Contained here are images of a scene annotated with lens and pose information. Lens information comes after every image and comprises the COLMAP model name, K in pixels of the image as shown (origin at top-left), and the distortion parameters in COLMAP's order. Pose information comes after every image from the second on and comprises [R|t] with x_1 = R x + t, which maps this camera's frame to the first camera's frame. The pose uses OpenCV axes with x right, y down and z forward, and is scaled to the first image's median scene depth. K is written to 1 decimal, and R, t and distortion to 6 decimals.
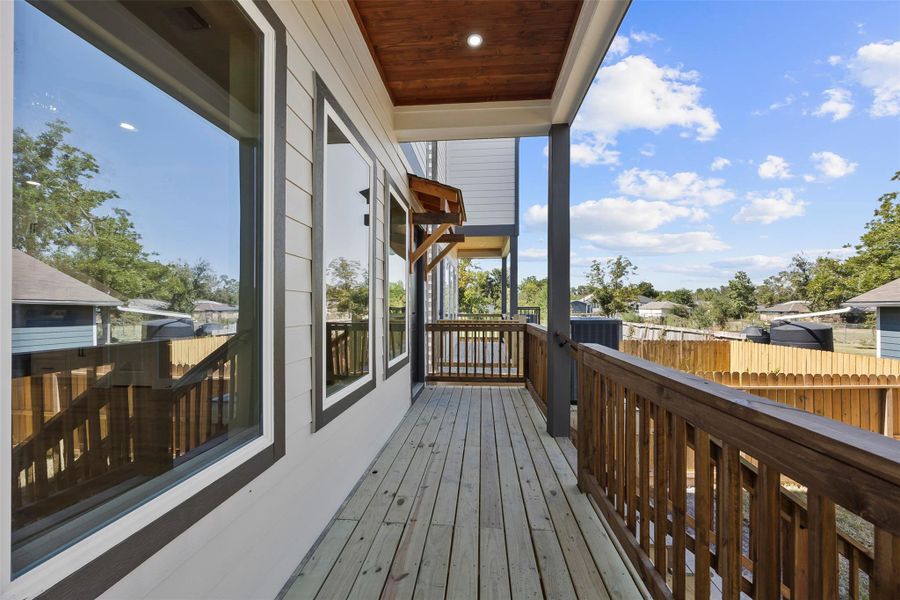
lens RADIAL K [[344.8, 0, 454.2], [0, 344.8, 301.1], [0, 0, 1]] dist [-0.009227, 0.000152]
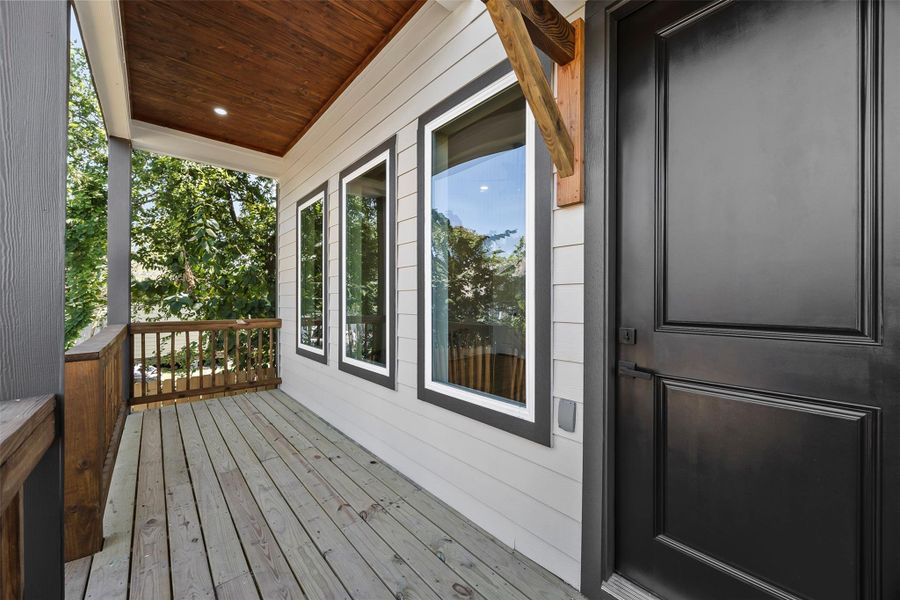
lens RADIAL K [[344.8, 0, 454.2], [0, 344.8, 301.1], [0, 0, 1]] dist [-0.009227, 0.000152]
pose [[-0.697109, 0.005590, -0.716944, 0.372010], [0.016881, 0.999820, -0.008618, 0.039906], [0.716767, -0.018111, -0.697078, 2.149530]]
